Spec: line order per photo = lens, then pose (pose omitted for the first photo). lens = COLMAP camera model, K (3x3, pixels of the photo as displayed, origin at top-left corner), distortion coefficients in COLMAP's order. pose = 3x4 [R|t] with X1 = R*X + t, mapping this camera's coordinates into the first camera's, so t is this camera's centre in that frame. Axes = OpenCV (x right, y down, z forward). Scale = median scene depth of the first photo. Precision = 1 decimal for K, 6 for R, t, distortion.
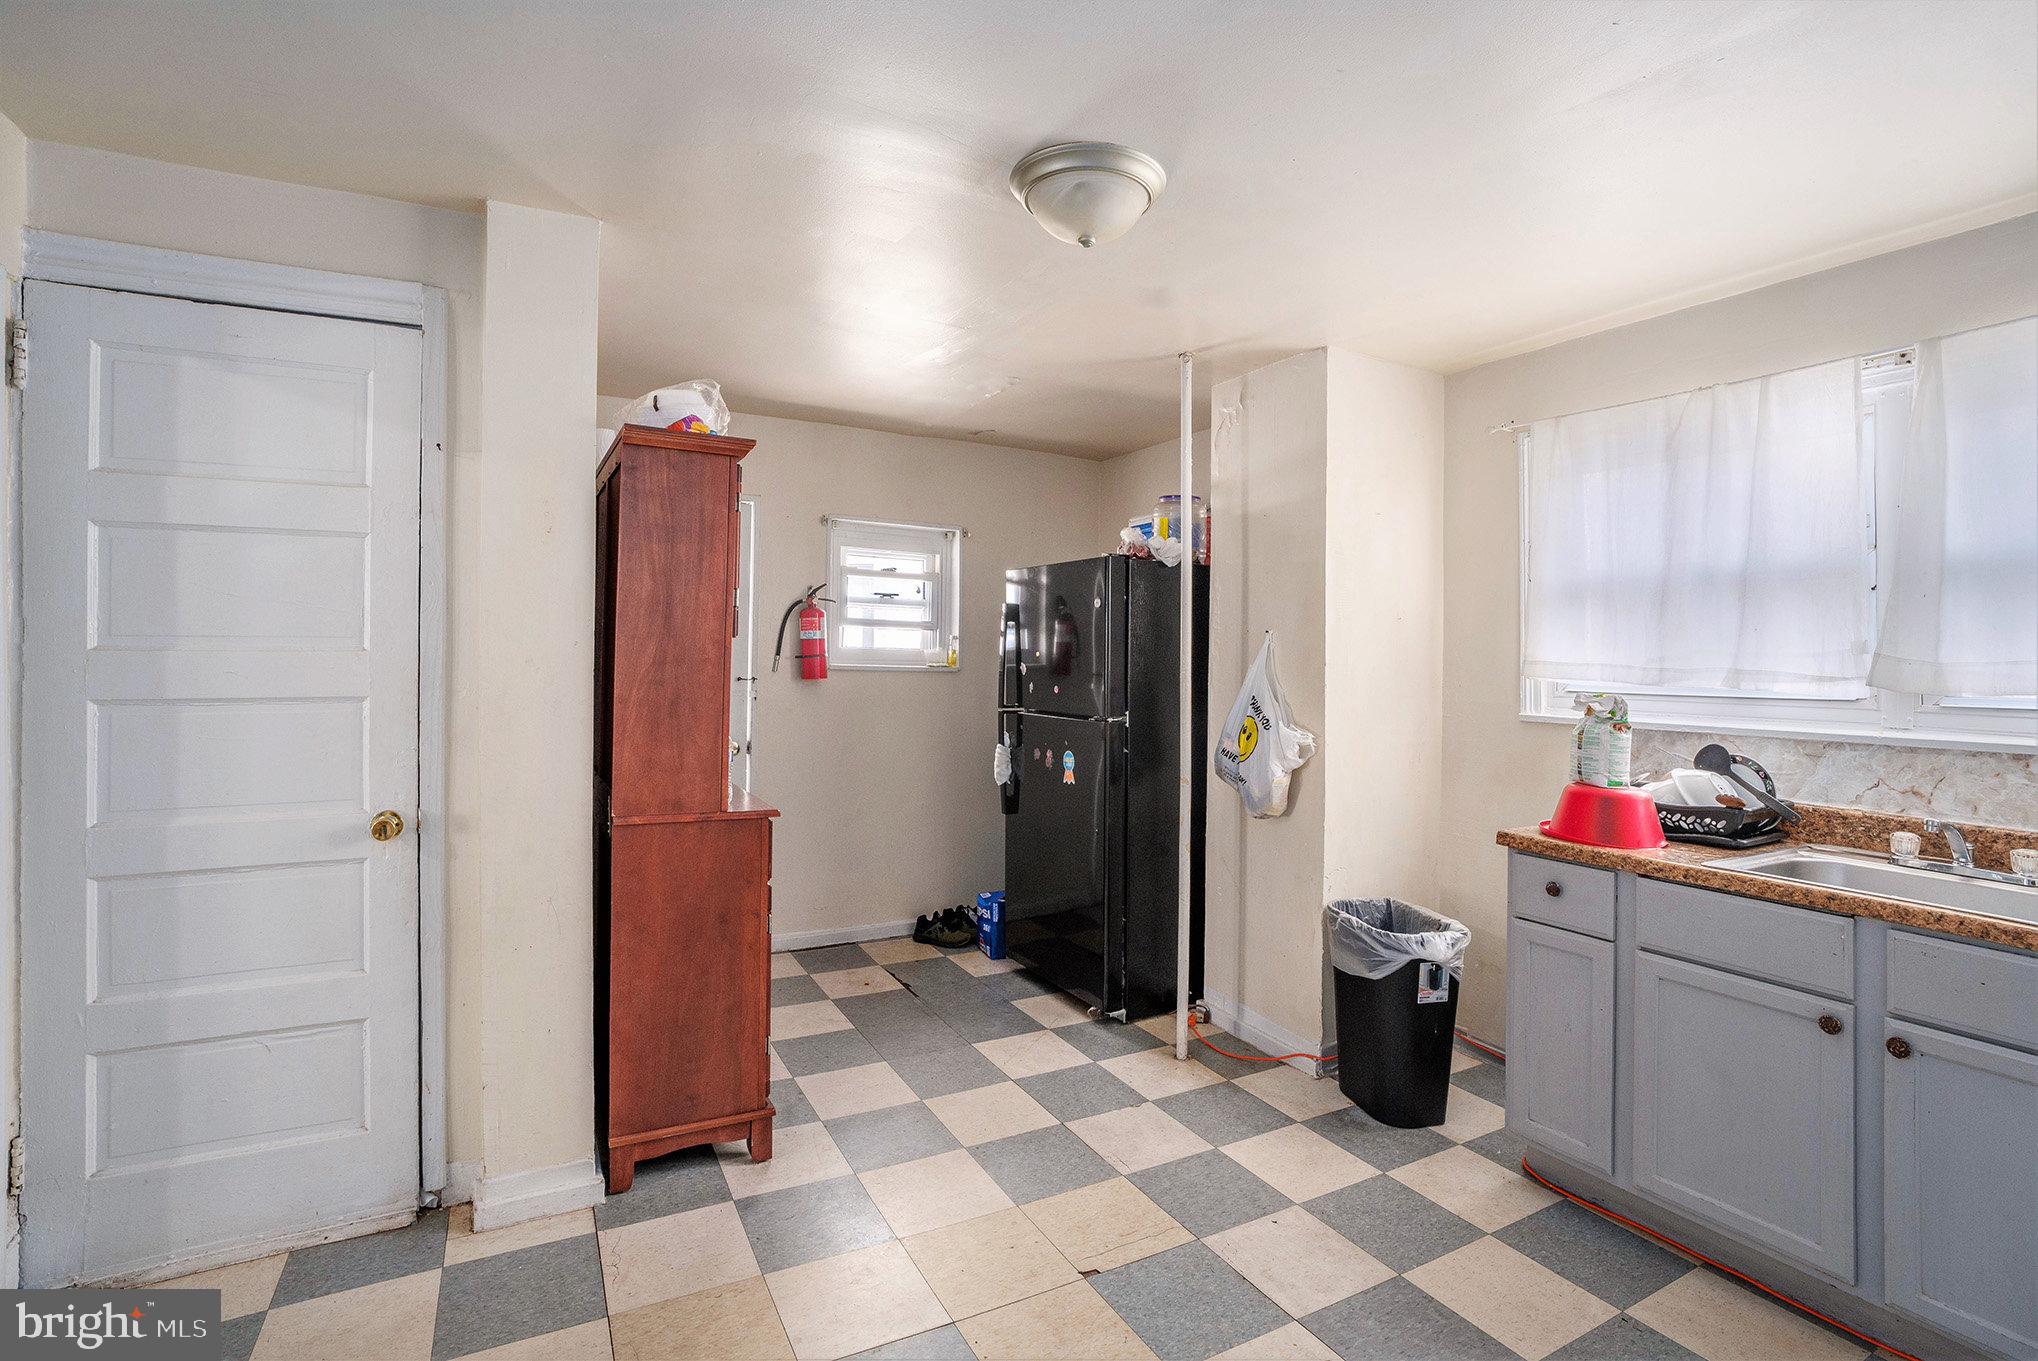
lens RADIAL K [[965.4, 0, 1017.1], [0, 965.4, 671.5], [0, 0, 1]] dist [-0.031541, 0.000287]
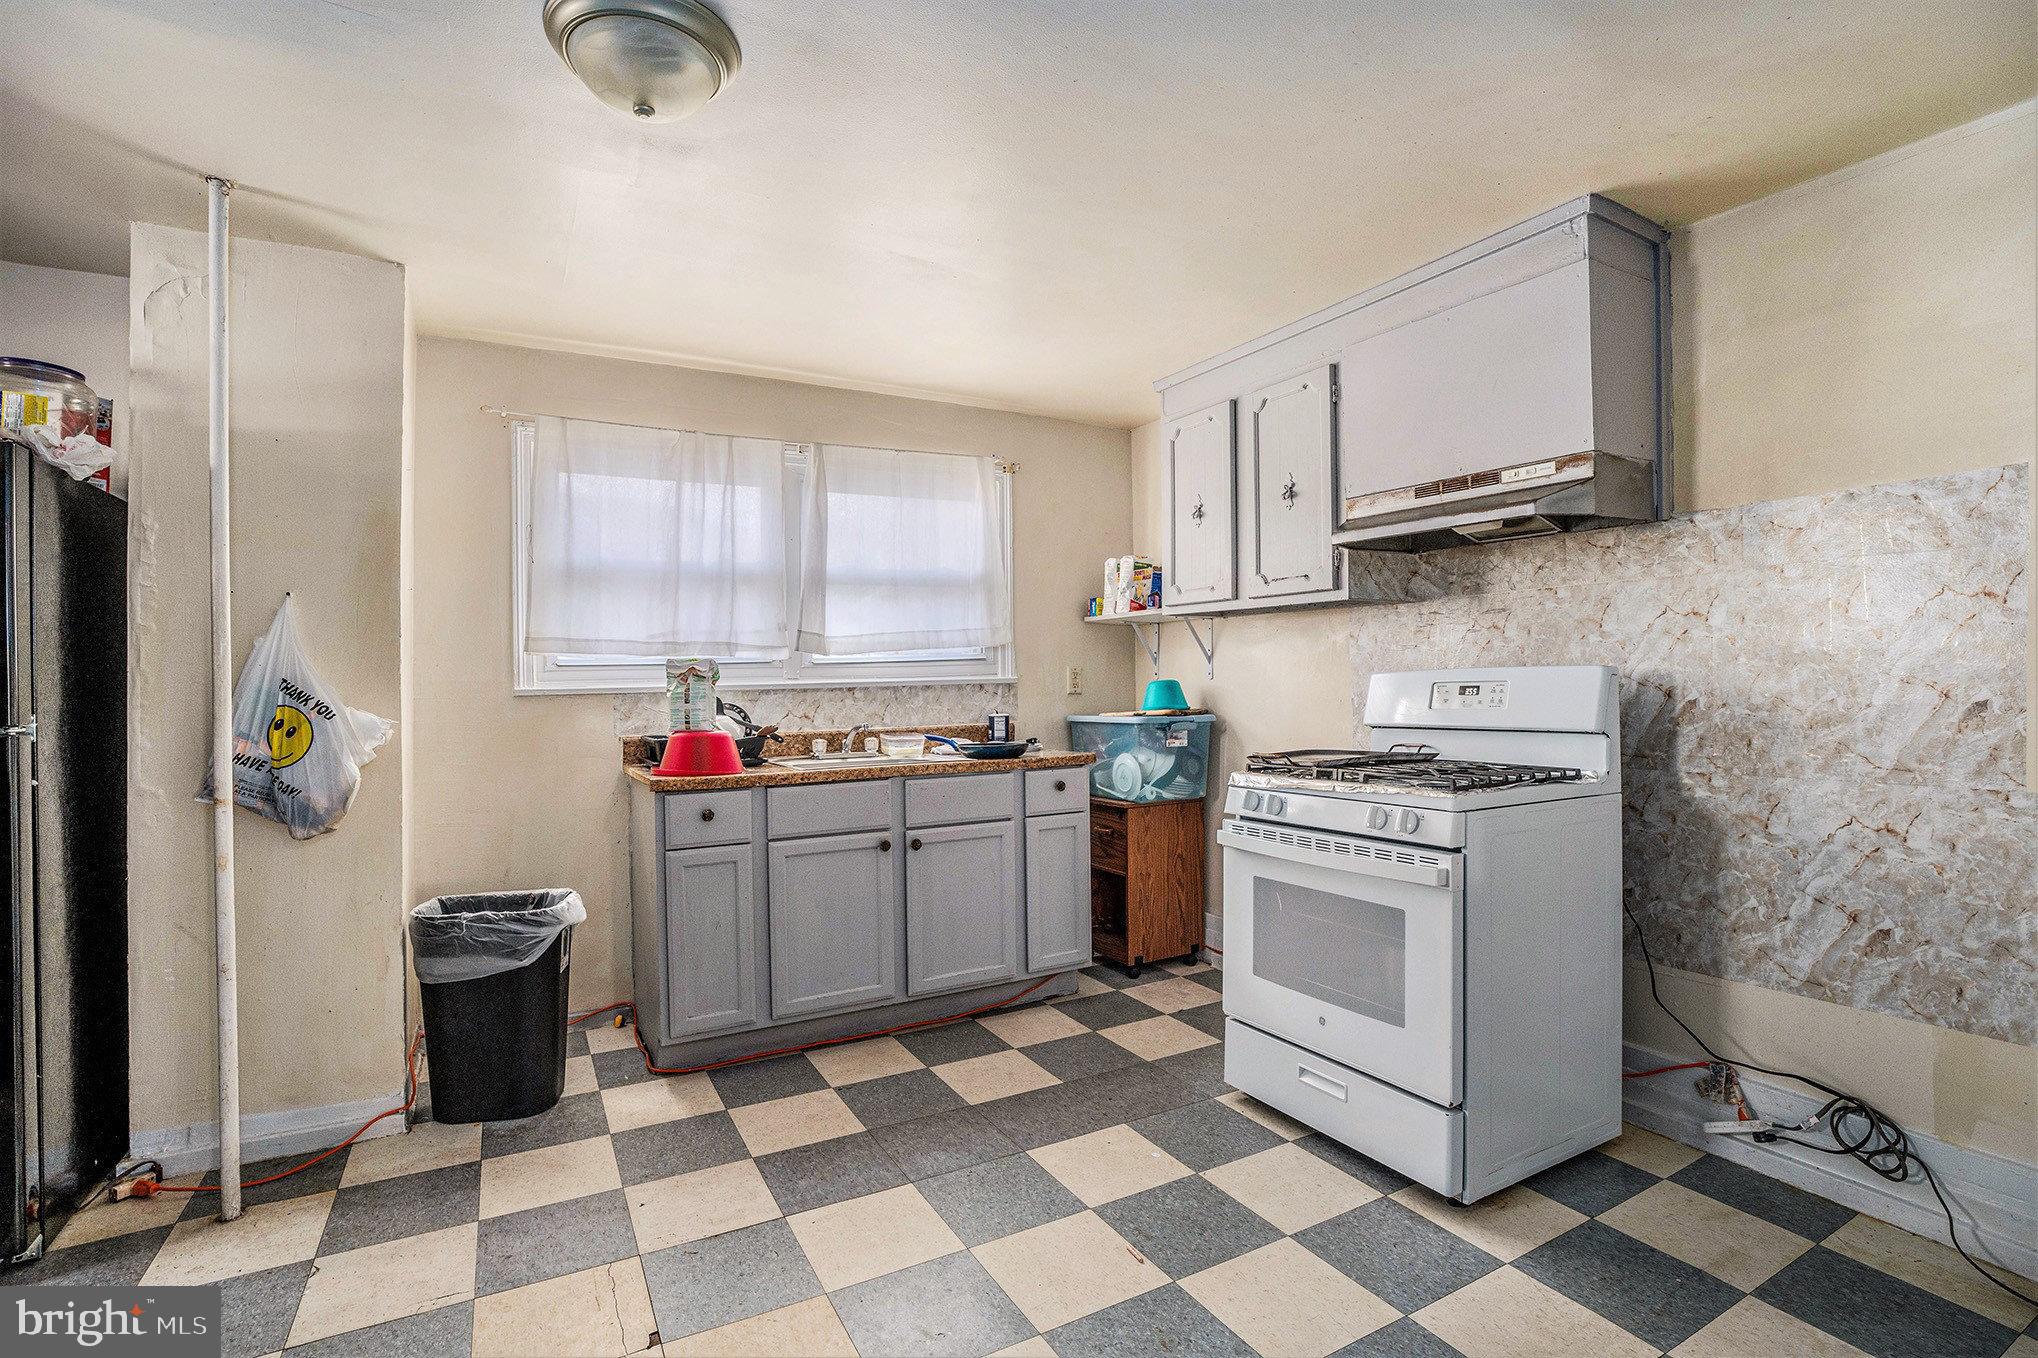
lens RADIAL K [[965.4, 0, 1017.1], [0, 965.4, 670.0], [0, 0, 1]] dist [-0.031541, 0.000287]
pose [[-0.002325, -0.007001, 0.999973, -0.648280], [0.035508, 0.999344, 0.007079, 0.045030], [-0.999367, 0.035523, -0.002075, 0.576195]]
